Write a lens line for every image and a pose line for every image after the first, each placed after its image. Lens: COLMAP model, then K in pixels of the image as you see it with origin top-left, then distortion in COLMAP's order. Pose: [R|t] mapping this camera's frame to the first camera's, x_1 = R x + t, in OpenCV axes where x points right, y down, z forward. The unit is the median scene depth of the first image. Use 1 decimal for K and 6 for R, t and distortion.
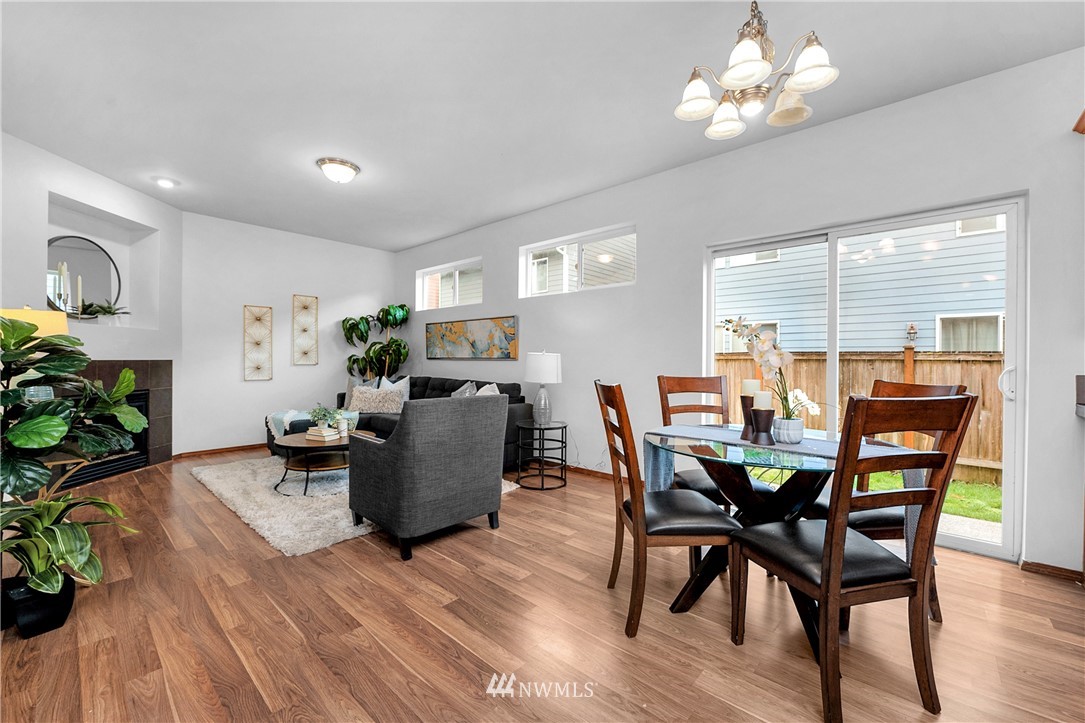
lens RADIAL K [[432.4, 0, 532.7], [0, 432.4, 361.5], [0, 0, 1]] dist [-0.002714, -0.000361]
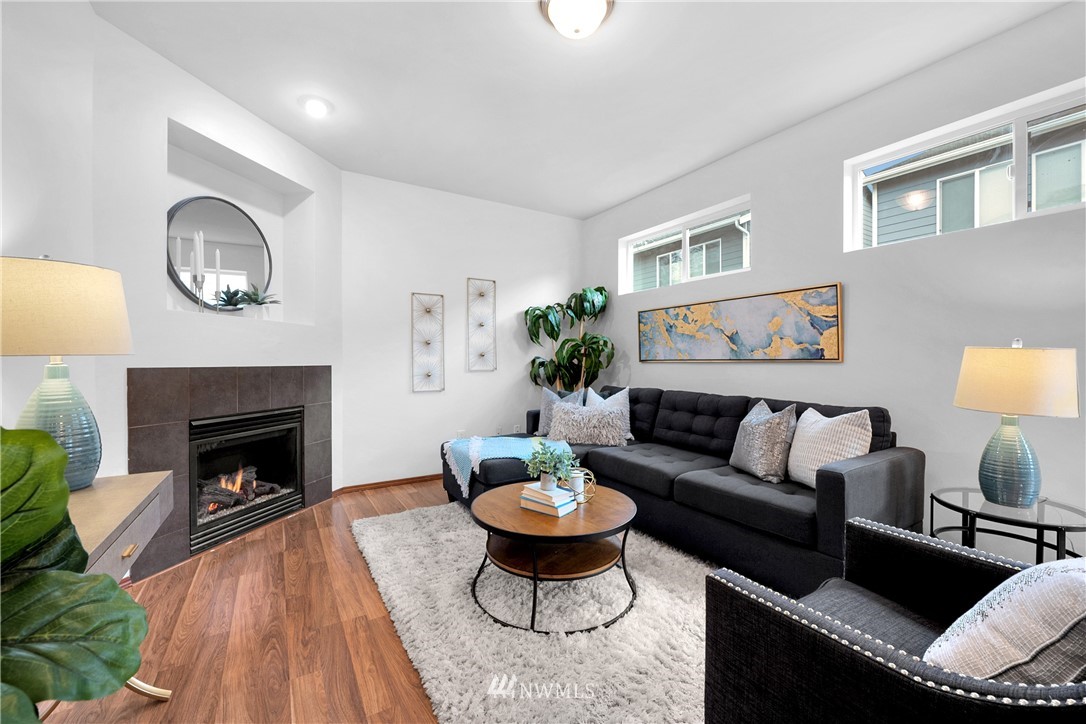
lens RADIAL K [[432.8, 0, 533.2], [0, 432.8, 362.0], [0, 0, 1]] dist [-0.002714, -0.000361]
pose [[0.958741, -0.007709, -0.284176, -0.238522], [0.006325, 0.999963, -0.005788, -0.002821], [0.284210, 0.003751, 0.958755, 0.318126]]
